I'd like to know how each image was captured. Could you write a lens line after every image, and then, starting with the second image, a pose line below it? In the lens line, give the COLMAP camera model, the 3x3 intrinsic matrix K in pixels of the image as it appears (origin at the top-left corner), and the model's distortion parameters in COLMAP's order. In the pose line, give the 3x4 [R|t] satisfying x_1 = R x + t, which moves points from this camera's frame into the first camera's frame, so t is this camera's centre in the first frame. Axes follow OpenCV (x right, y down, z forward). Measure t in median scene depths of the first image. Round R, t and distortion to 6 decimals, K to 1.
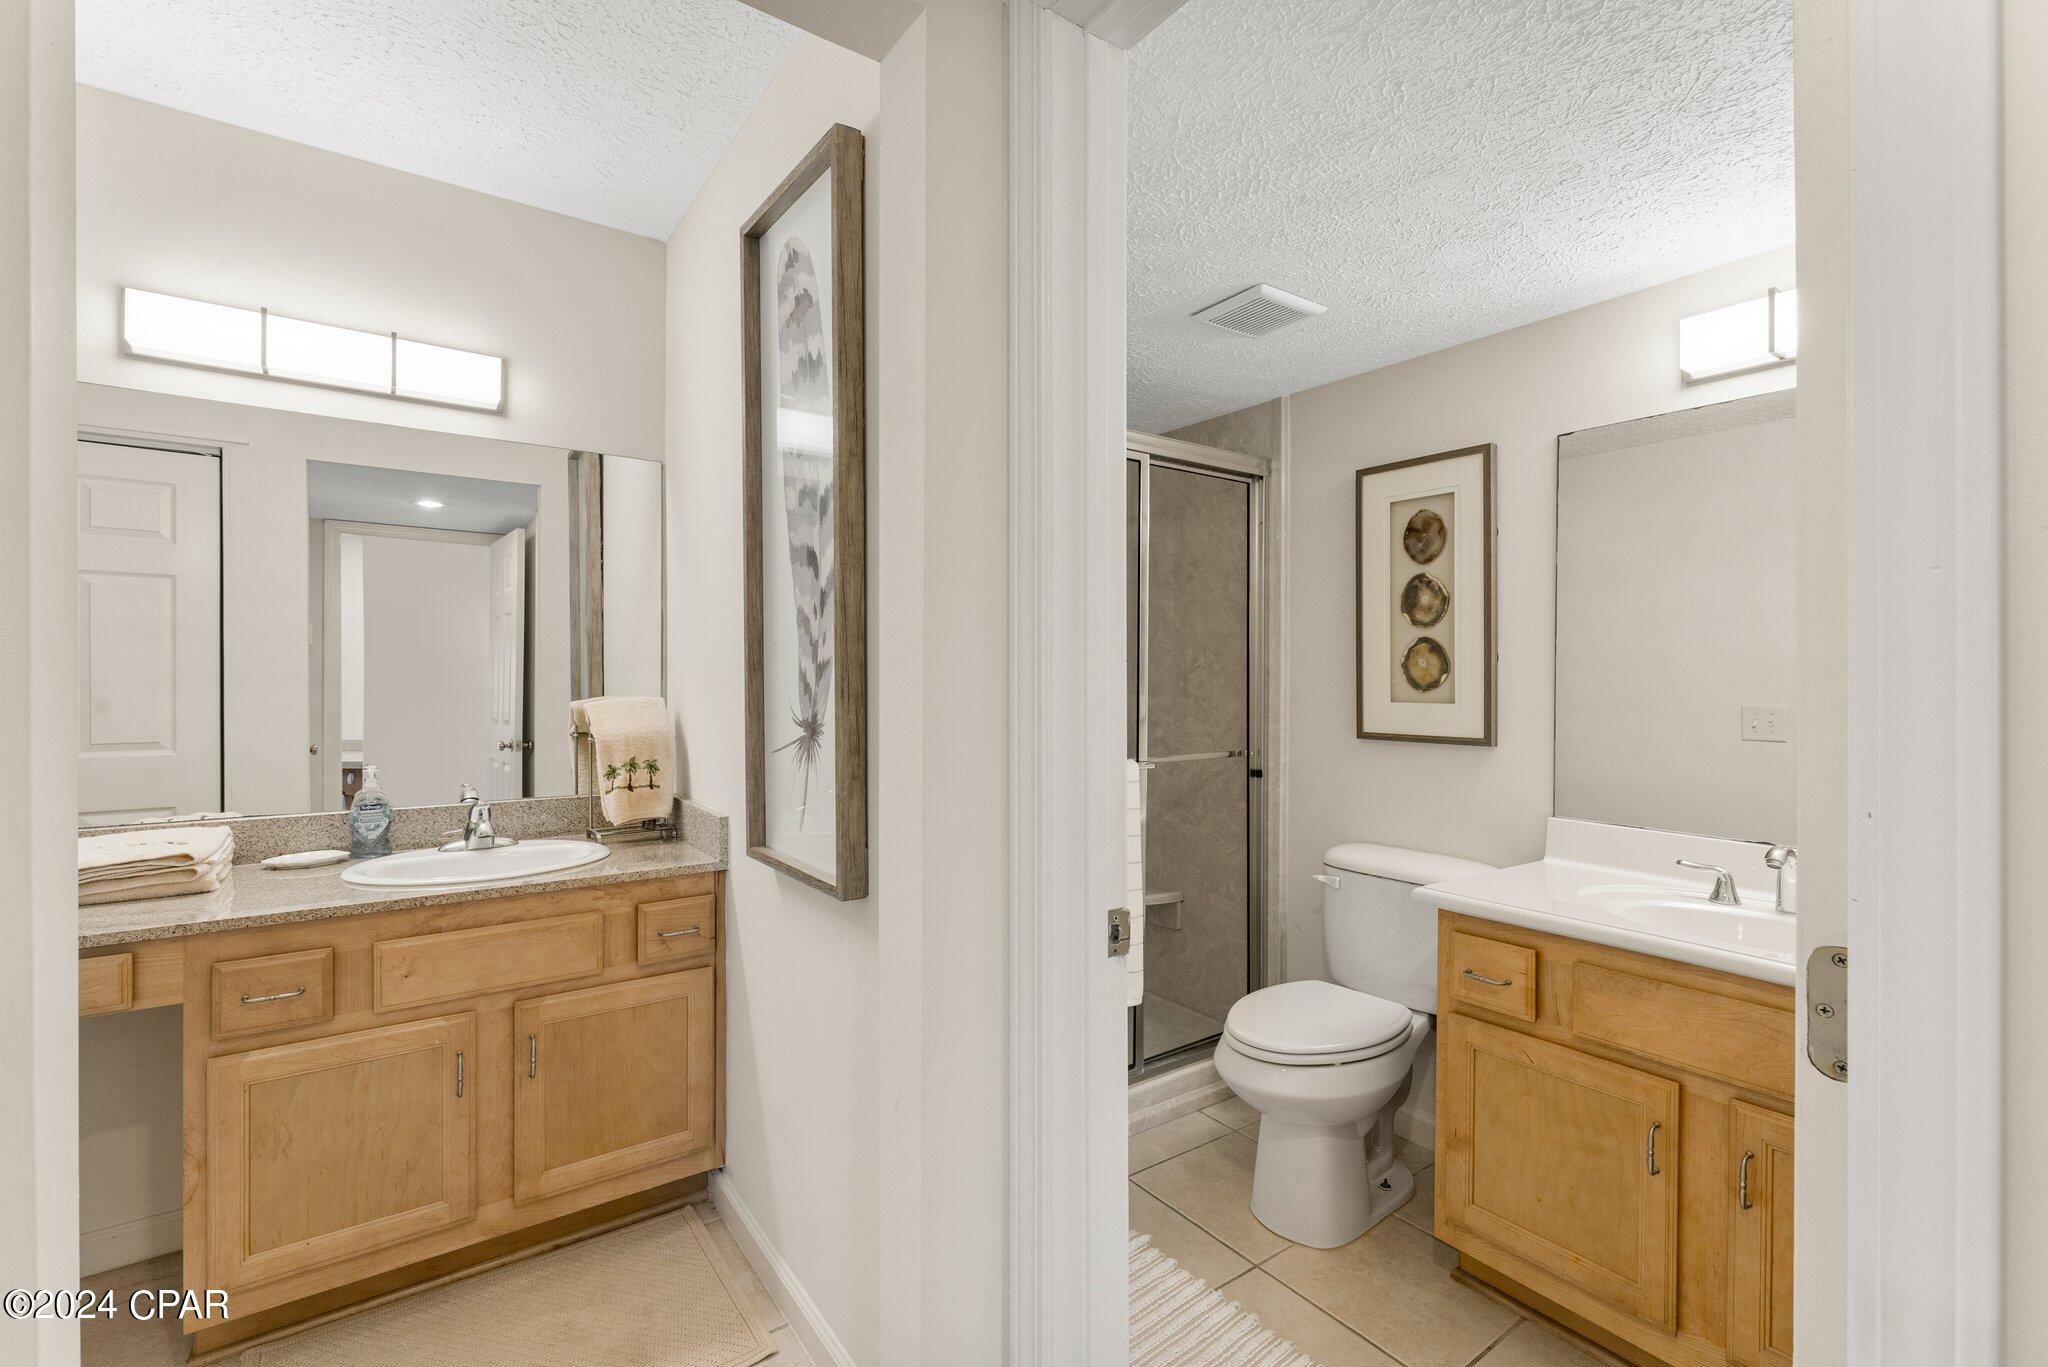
lens RADIAL K [[883.7, 0, 1022.8], [0, 883.7, 681.6], [0, 0, 1]] dist [-0.006029, -0.000041]
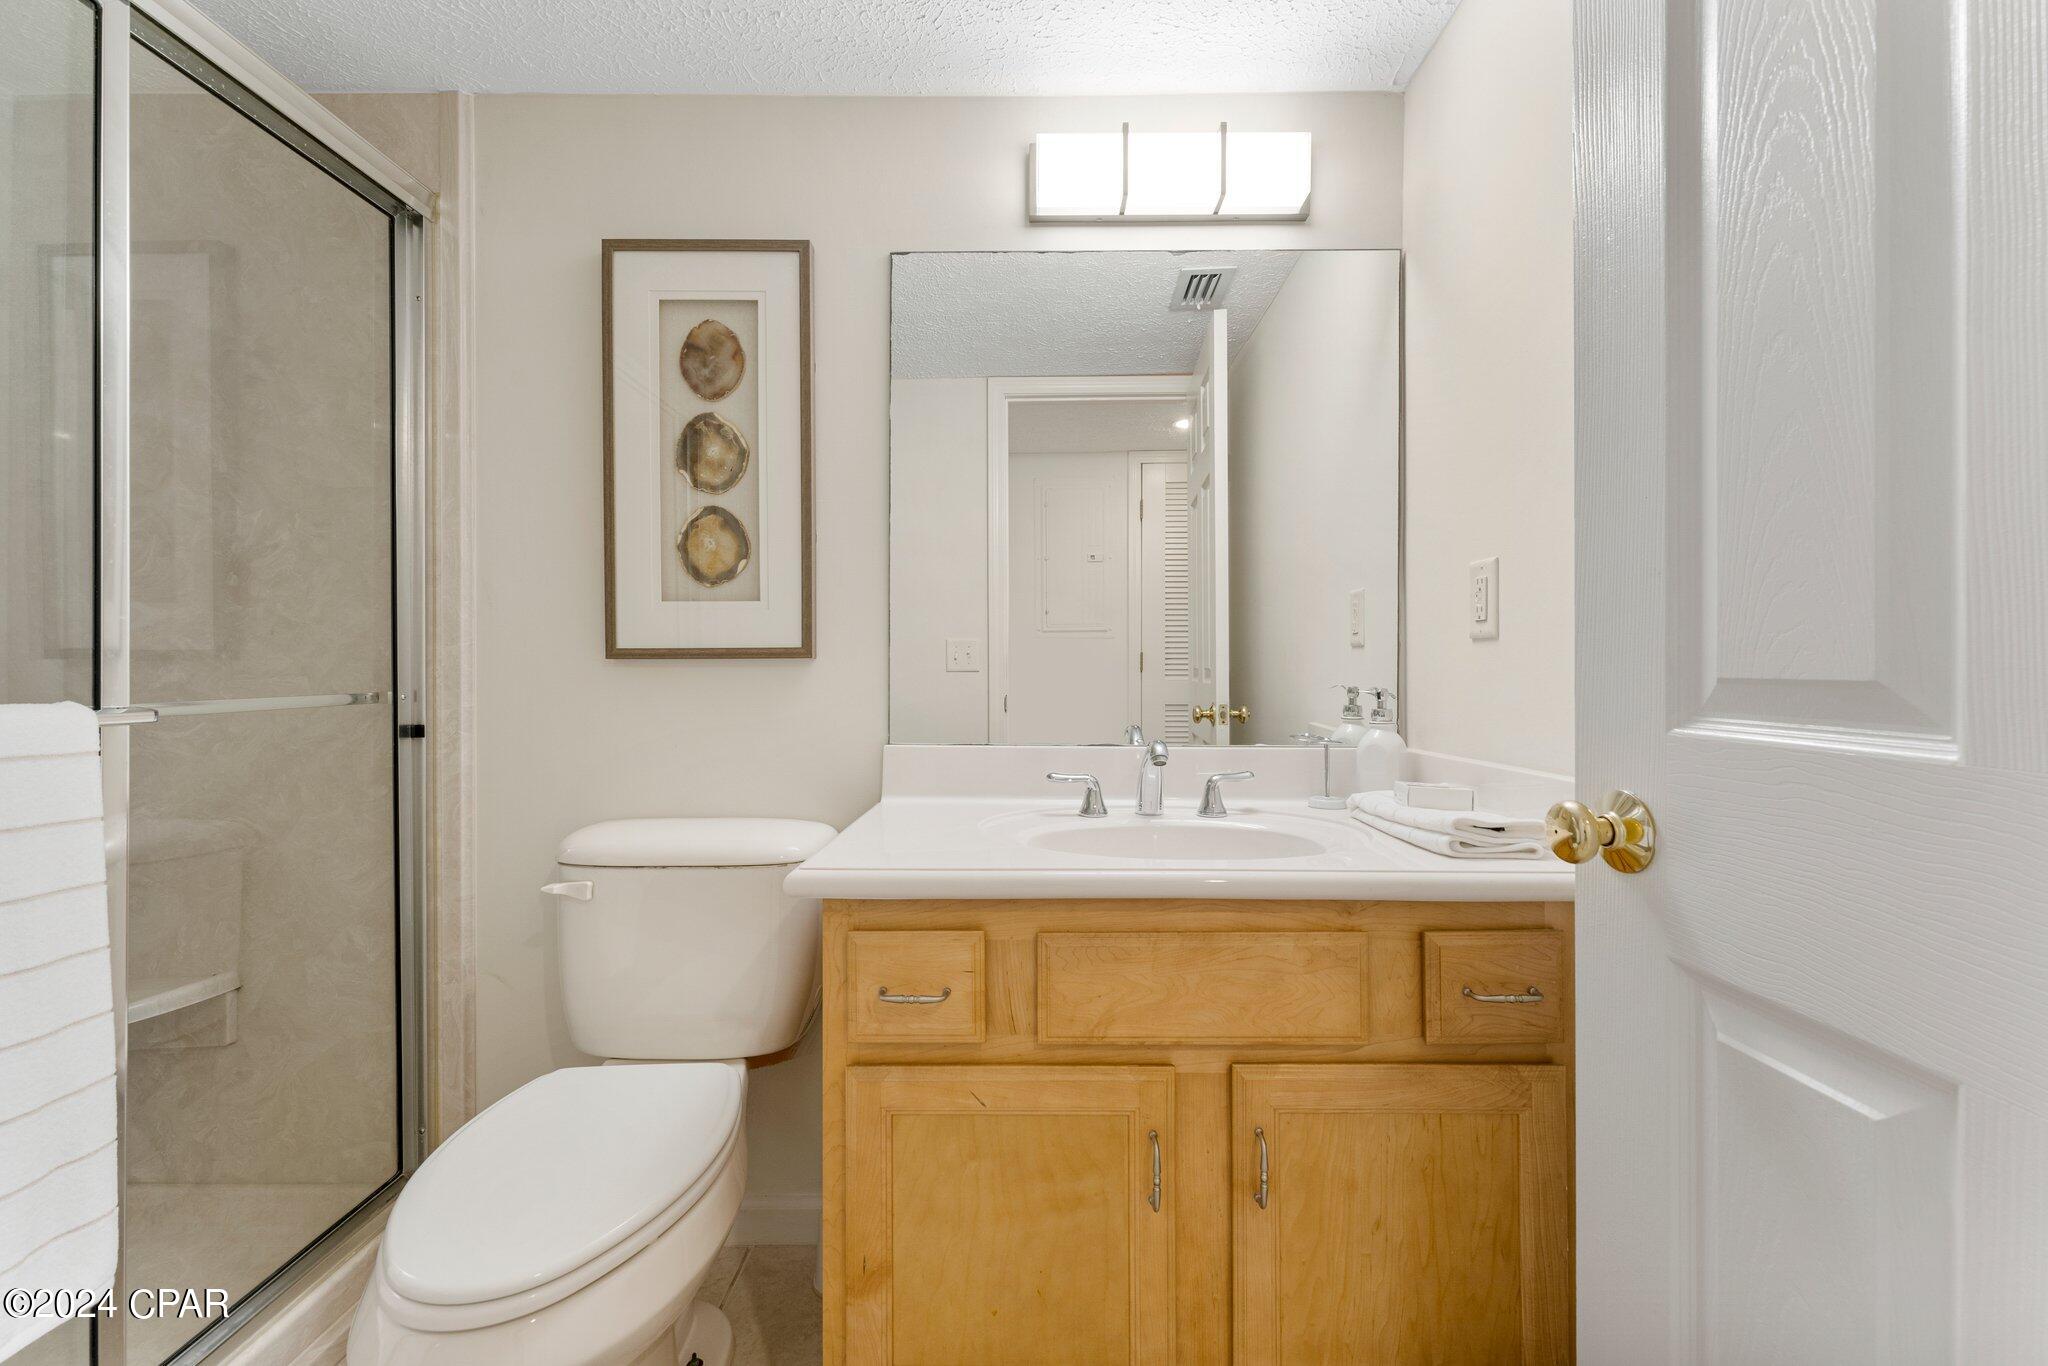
lens RADIAL K [[841.8, 0, 1036.9], [0, 841.8, 662.9], [0, 0, 1]] dist [-0.003463, 0.001249]
pose [[0.587018, -0.006007, 0.809552, 0.071329], [0.007837, 0.999968, 0.001738, 0.073097], [-0.809536, 0.005324, 0.587046, 0.411856]]
